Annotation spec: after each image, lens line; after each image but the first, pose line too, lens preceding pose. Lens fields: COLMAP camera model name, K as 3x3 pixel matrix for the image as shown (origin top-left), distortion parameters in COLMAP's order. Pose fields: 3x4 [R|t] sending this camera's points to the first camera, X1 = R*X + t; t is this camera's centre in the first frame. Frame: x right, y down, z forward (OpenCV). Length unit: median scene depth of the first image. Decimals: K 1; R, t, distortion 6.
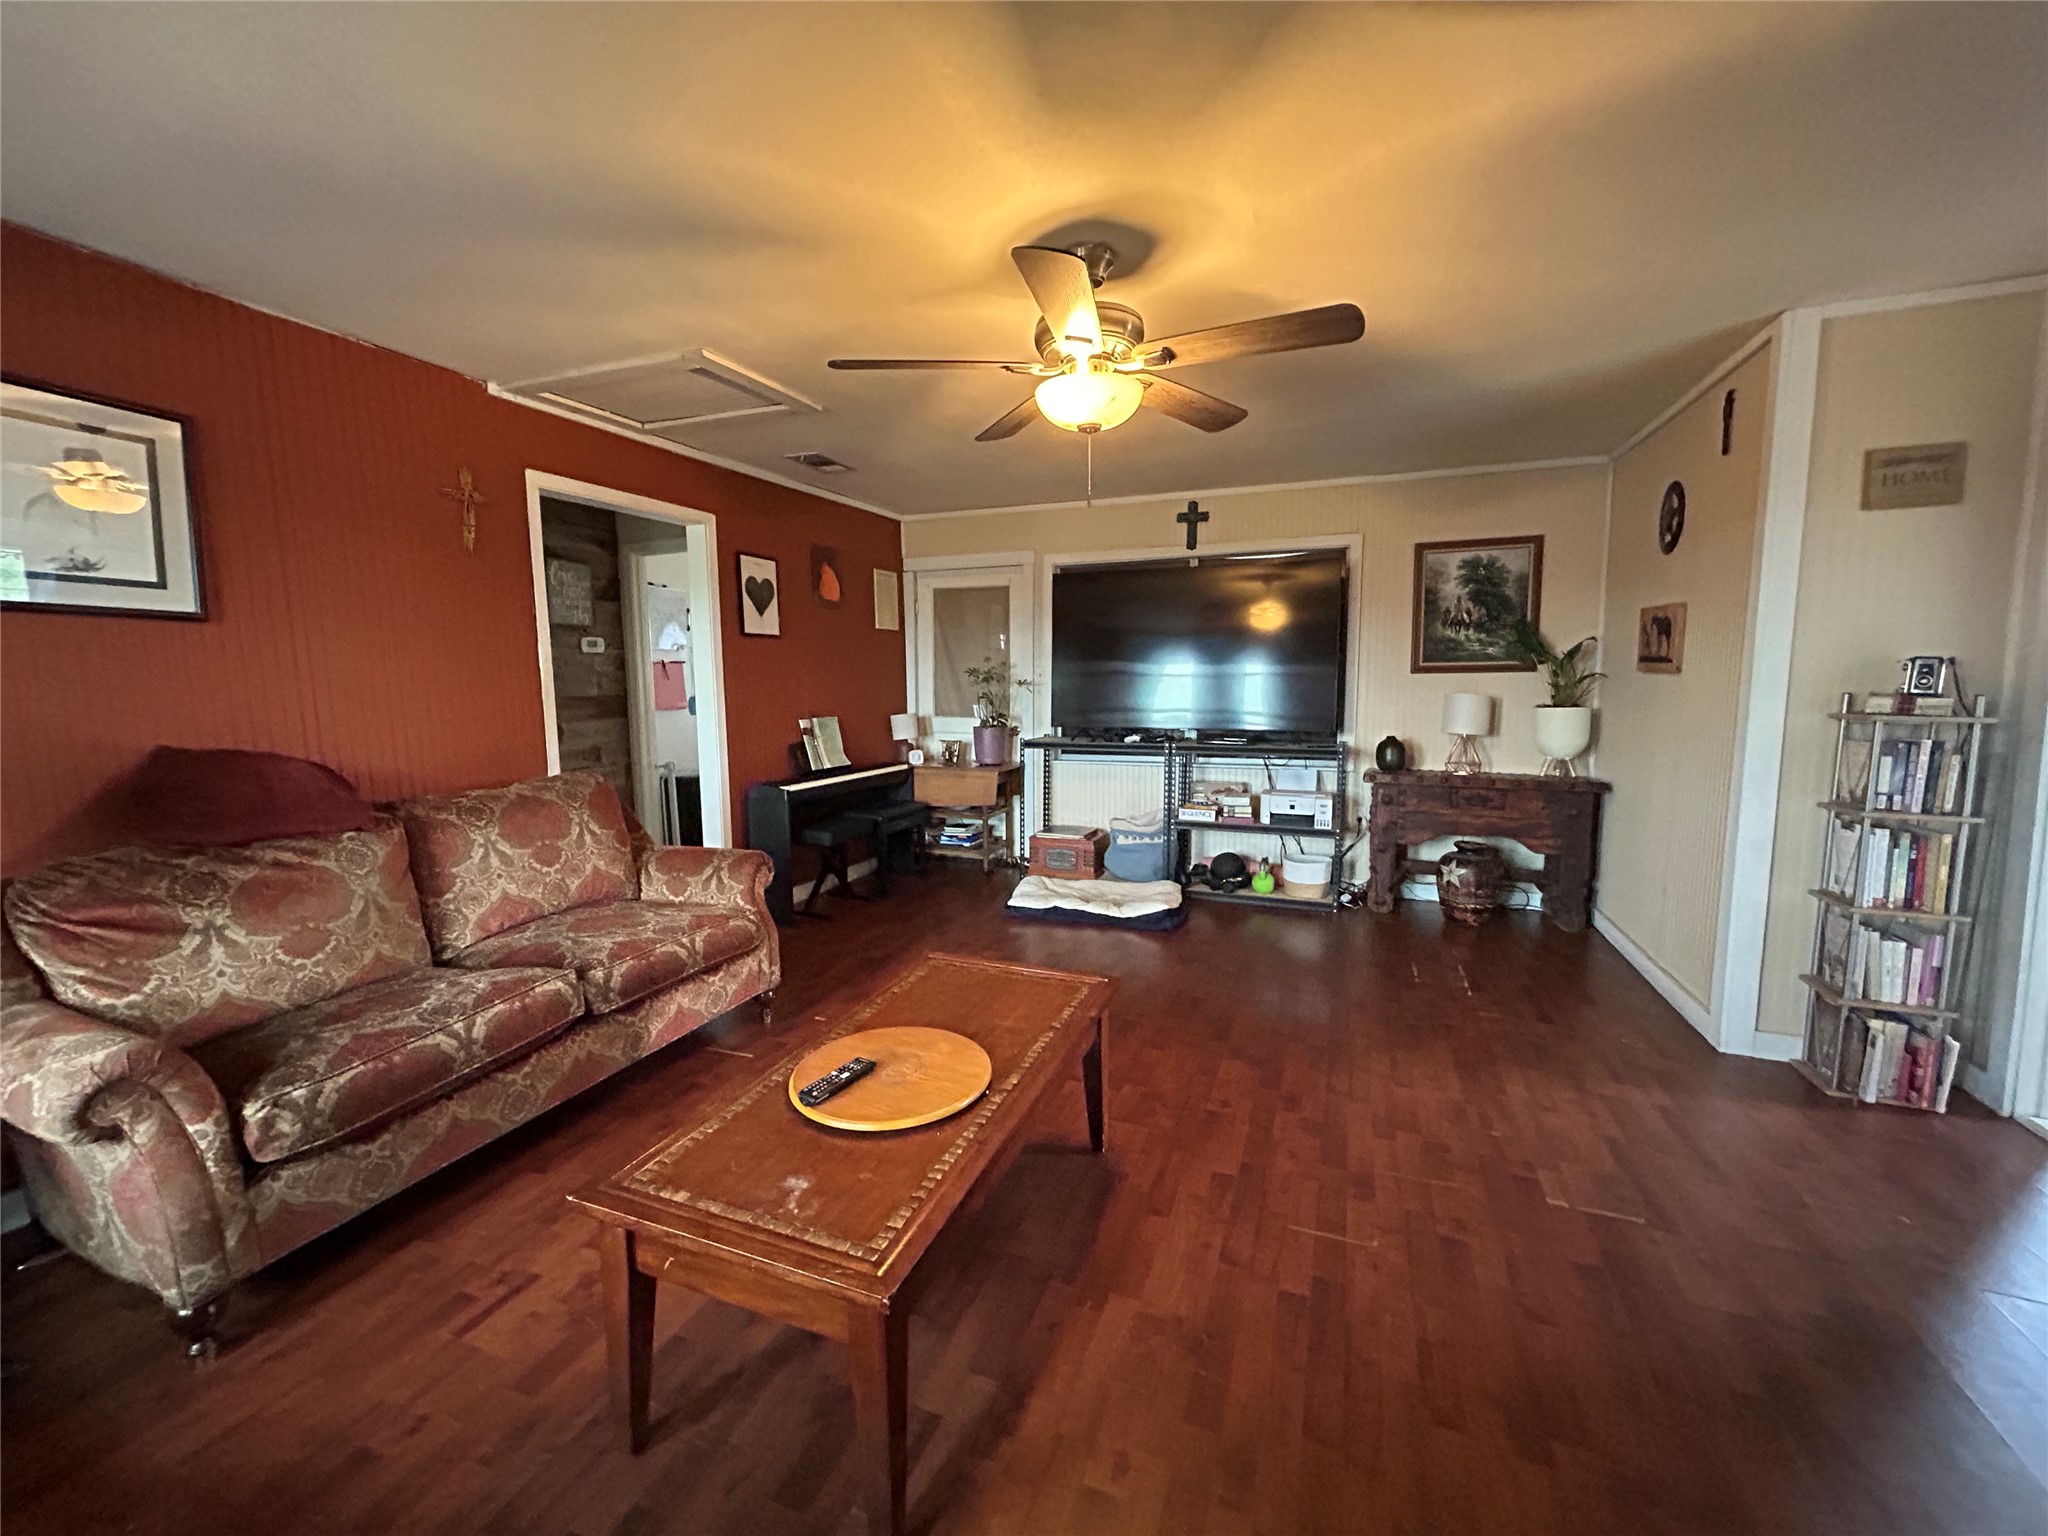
lens RADIAL K [[825.9, 0, 1017.0], [0, 825.9, 765.2], [0, 0, 1]] dist [-0.000463, 0.000401]
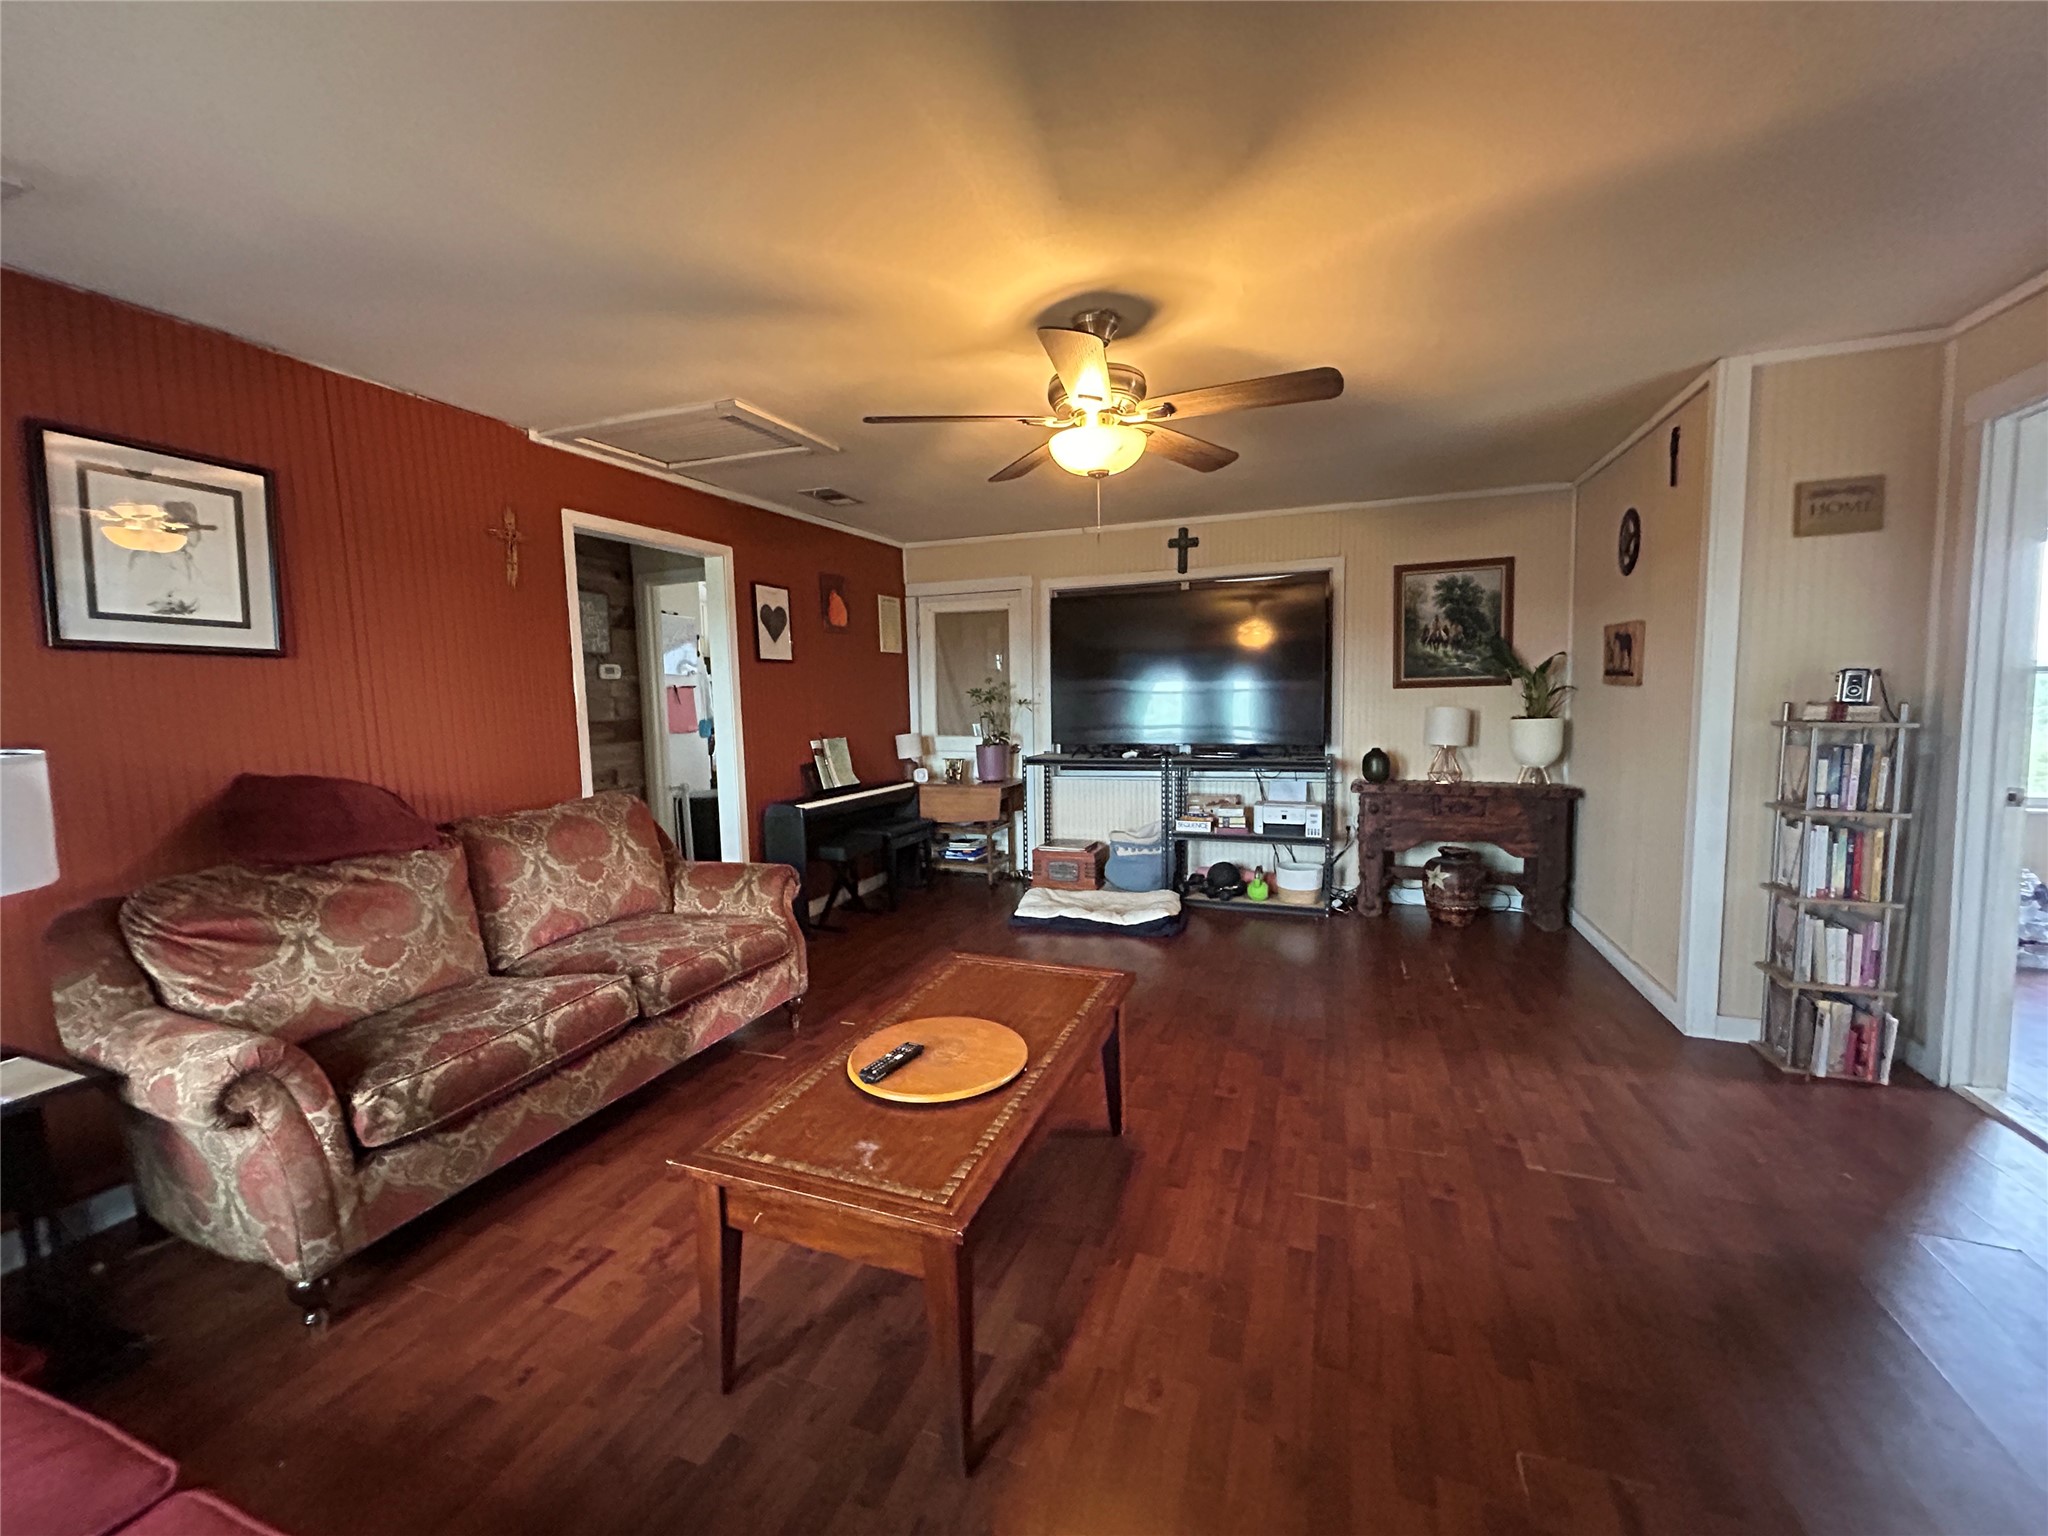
lens RADIAL K [[825.9, 0, 1017.0], [0, 825.9, 765.2], [0, 0, 1]] dist [-0.000463, 0.000401]
pose [[0.999781, -0.014867, 0.014712, -0.038220], [0.015187, 0.999646, -0.021849, 0.004761], [-0.014382, 0.022068, 0.999653, -0.084596]]
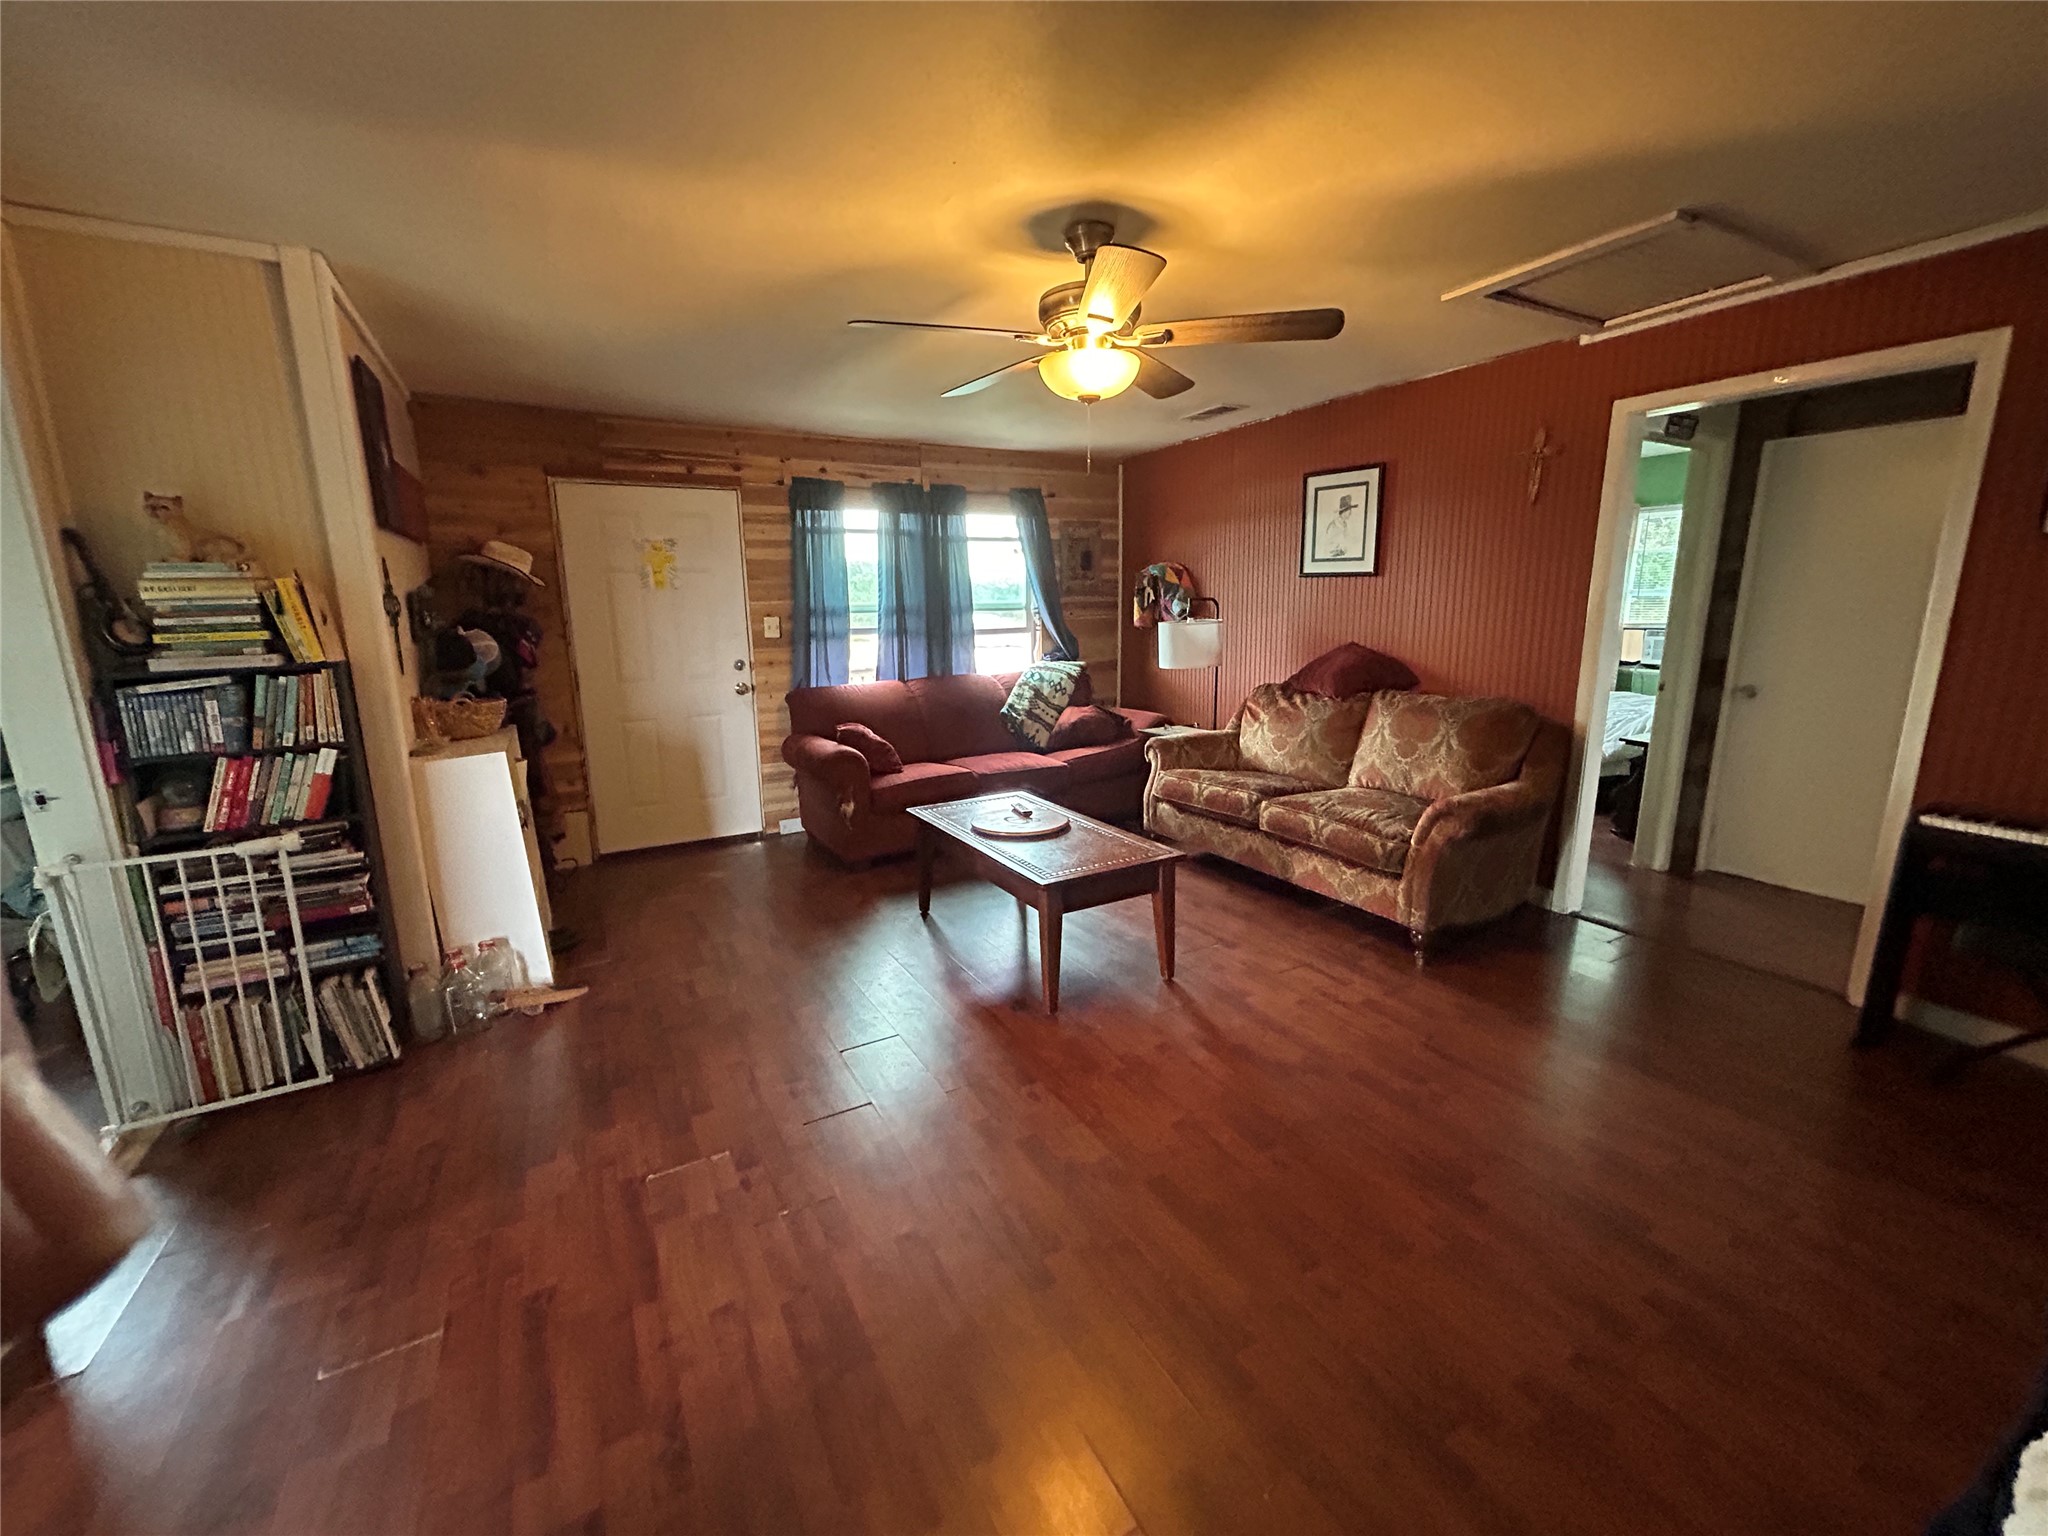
lens RADIAL K [[825.9, 0, 1017.0], [0, 825.9, 765.2], [0, 0, 1]] dist [-0.000463, 0.000401]
pose [[-0.631036, 0.172199, -0.756400, 0.920679], [-0.068229, 0.958954, 0.275233, -0.209277], [0.772747, 0.225290, -0.593385, 1.472853]]
